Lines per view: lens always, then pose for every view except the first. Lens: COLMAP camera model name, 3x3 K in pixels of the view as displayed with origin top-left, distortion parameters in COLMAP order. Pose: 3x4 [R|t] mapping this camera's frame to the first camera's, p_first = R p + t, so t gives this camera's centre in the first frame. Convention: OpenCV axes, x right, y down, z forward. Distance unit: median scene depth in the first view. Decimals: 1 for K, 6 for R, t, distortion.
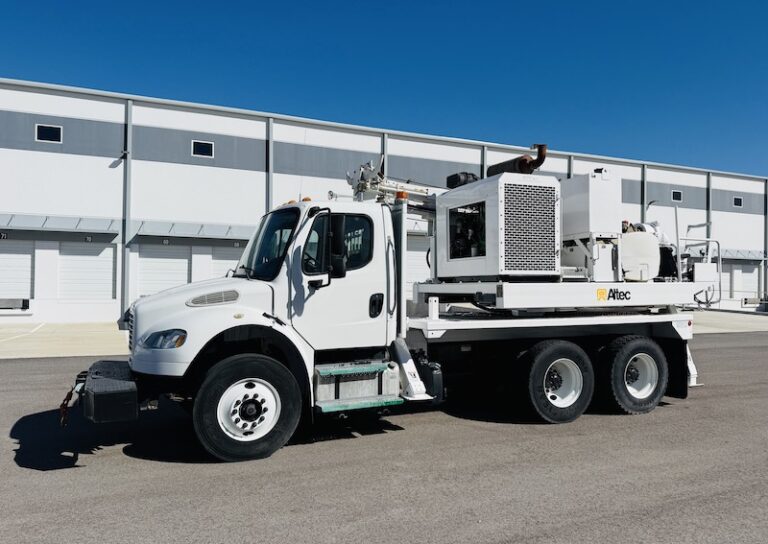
lens RADIAL K [[558.1, 0, 384.0], [0, 558.1, 272.0], [0, 0, 1]] dist [0.114158, -0.160526]
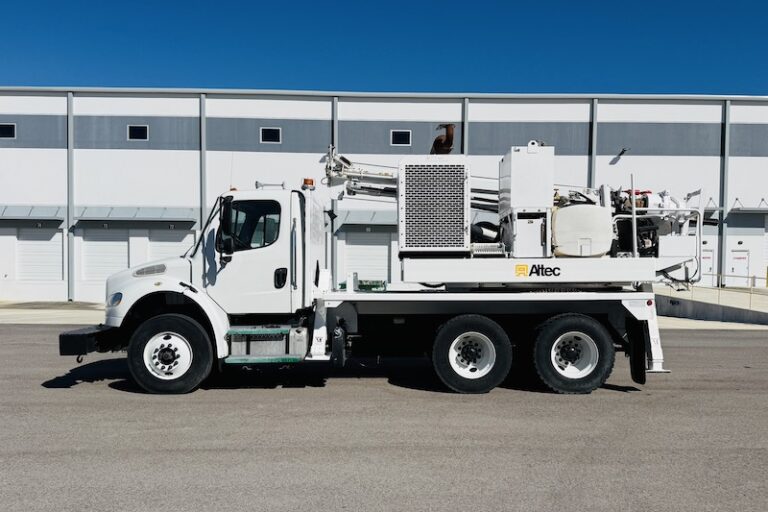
lens RADIAL K [[597.9, 0, 399.4], [0, 597.9, 278.4], [0, 0, 1]] dist [0.158227, -0.264729]
pose [[0.921570, 0.004853, -0.388182, 0.694682], [0.007951, 0.999476, 0.031371, 0.022315], [0.388131, -0.031997, 0.921049, -0.069268]]
